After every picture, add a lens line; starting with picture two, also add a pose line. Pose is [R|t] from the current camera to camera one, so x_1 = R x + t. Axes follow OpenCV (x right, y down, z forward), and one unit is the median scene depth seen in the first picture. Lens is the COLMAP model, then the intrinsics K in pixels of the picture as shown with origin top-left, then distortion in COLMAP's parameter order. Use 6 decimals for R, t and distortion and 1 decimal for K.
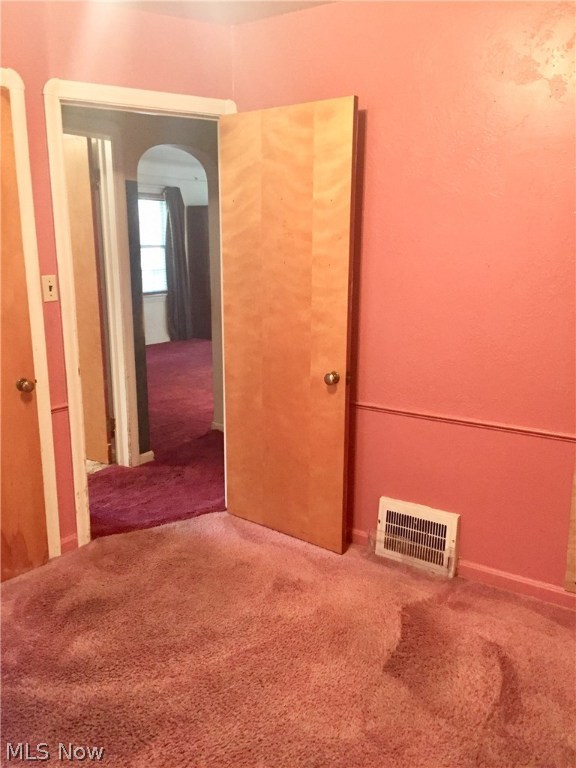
lens RADIAL K [[654.1, 0, 288.6], [0, 654.1, 383.3], [0, 0, 1]] dist [0.089745, -0.125164]
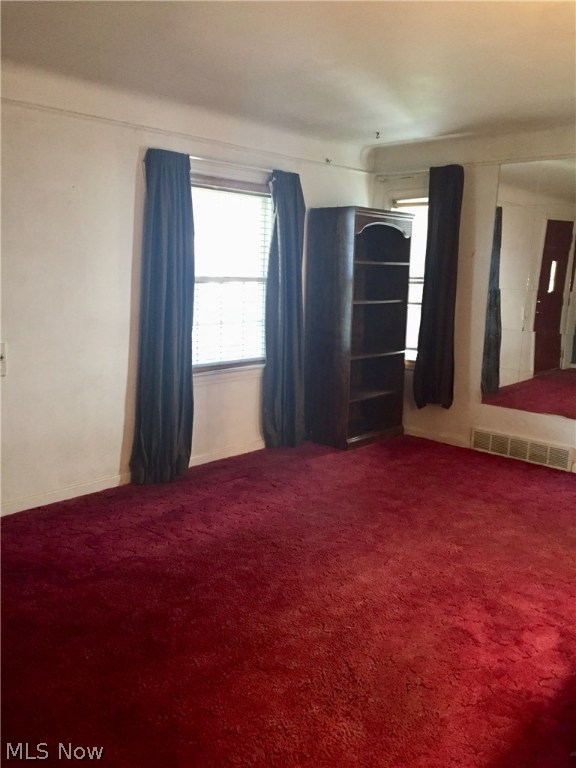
lens RADIAL K [[654.1, 0, 291.0], [0, 654.1, 383.4], [0, 0, 1]] dist [0.089745, -0.125164]
pose [[0.988060, 0.050172, -0.145670, -0.083691], [-0.057191, 0.997375, -0.044400, -0.098692], [0.143060, 0.052201, 0.988336, 0.468466]]
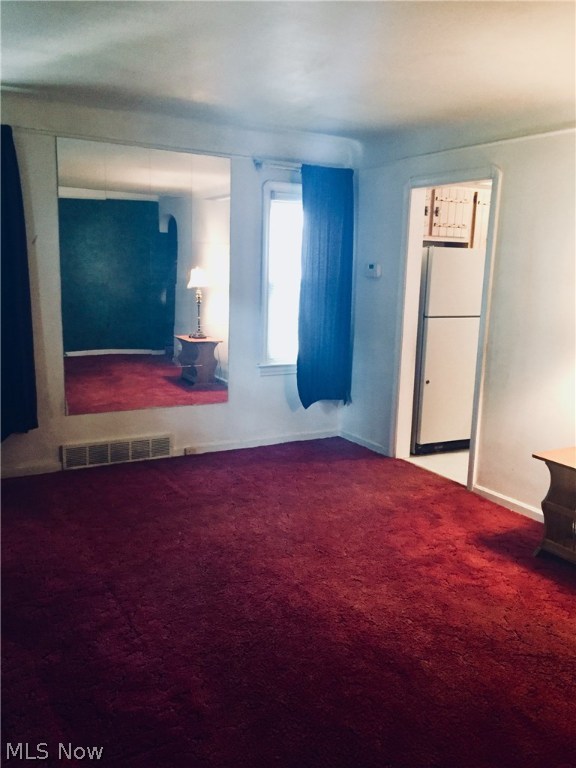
lens RADIAL K [[654.1, 0, 290.3], [0, 654.1, 385.3], [0, 0, 1]] dist [0.089745, -0.125164]
pose [[0.446876, -0.152472, 0.881507, -0.360574], [0.176525, 0.981024, 0.080196, -0.148440], [-0.877007, 0.119770, 0.465311, 0.680026]]
